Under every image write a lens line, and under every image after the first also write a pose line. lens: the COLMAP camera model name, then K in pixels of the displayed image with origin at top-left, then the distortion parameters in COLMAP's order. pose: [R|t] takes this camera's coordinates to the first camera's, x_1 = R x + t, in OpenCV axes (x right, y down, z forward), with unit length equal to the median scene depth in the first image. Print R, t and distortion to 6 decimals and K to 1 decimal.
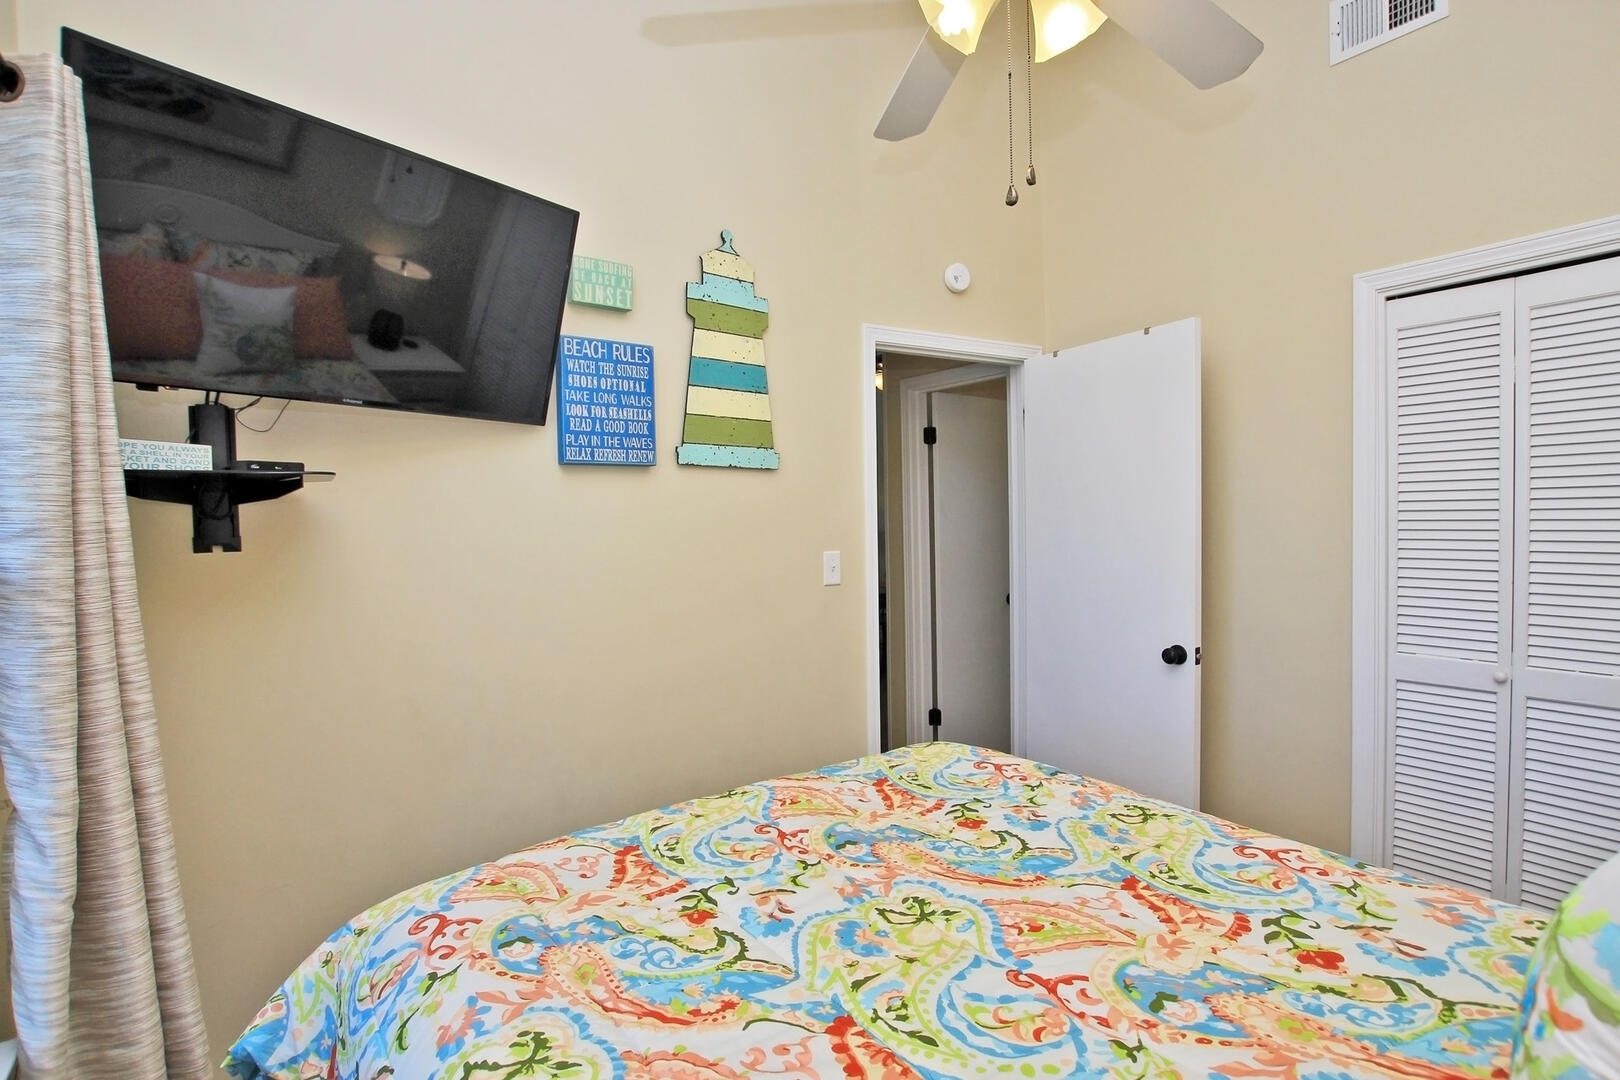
lens RADIAL K [[753.1, 0, 811.7], [0, 753.1, 545.4], [0, 0, 1]] dist [-0.028481, 0.002669]
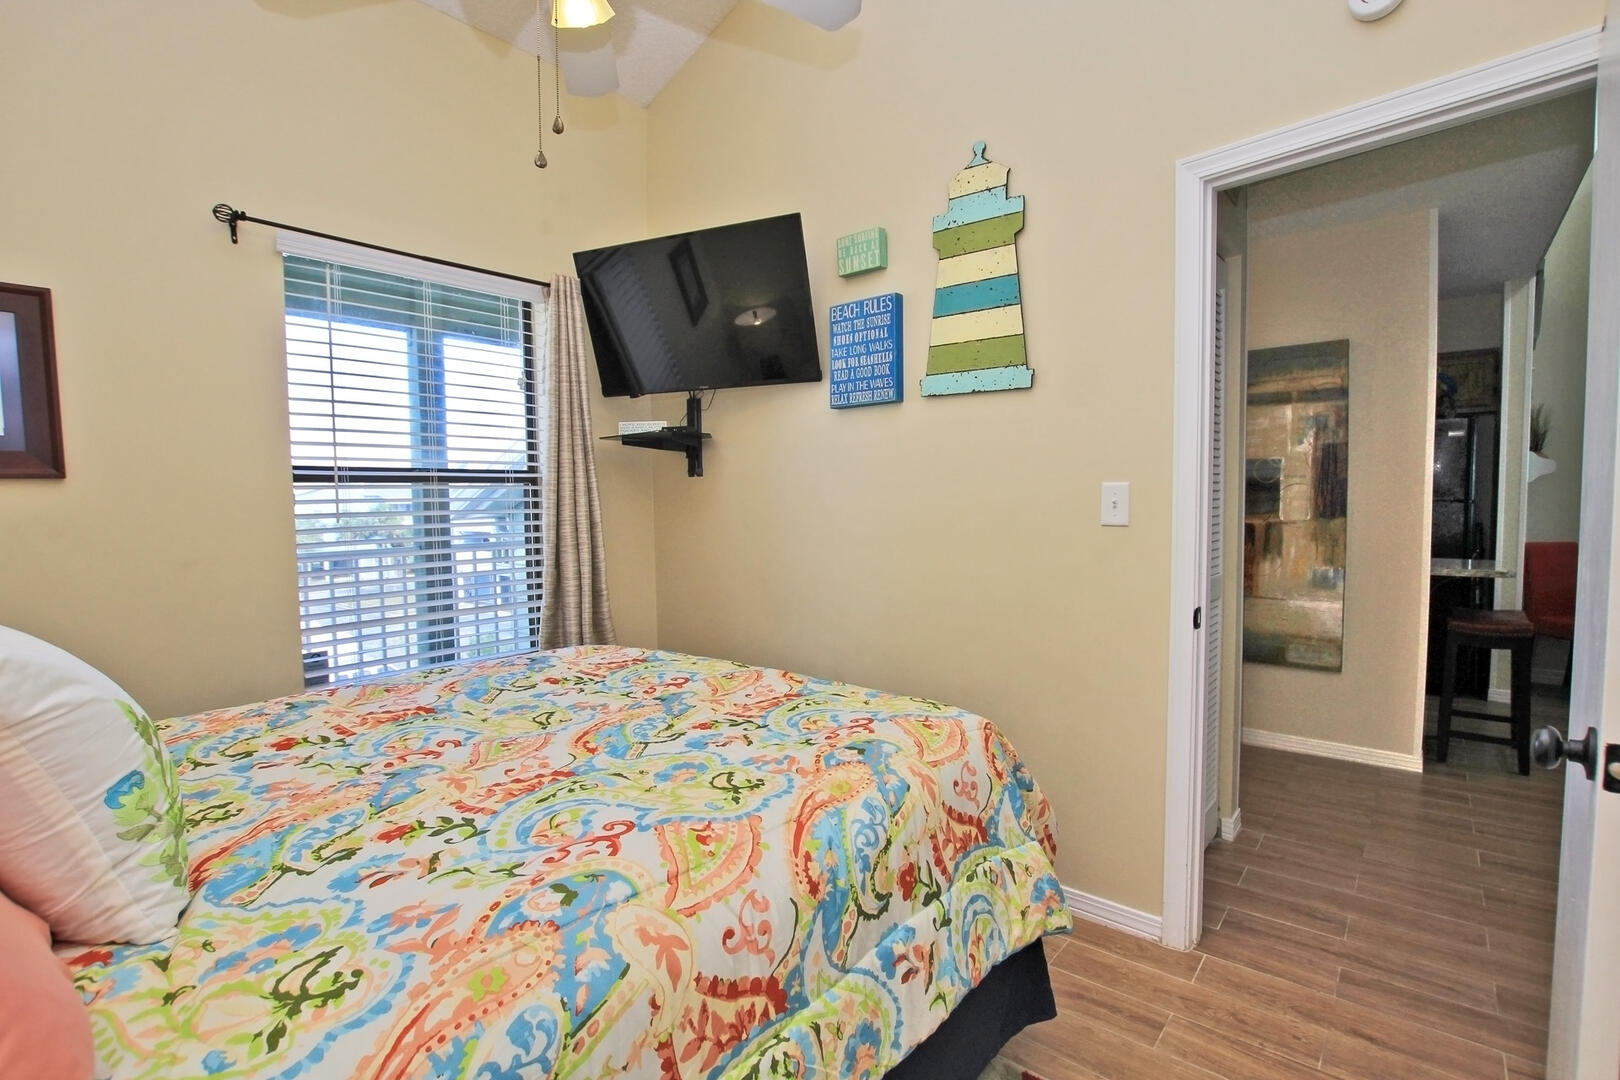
lens RADIAL K [[753.1, 0, 811.7], [0, 753.1, 545.4], [0, 0, 1]] dist [-0.028481, 0.002669]
pose [[0.236478, 0.074867, -0.968748, 0.903114], [-0.024613, 0.997169, 0.071056, 0.032155], [0.971325, 0.007040, 0.237652, 0.654323]]
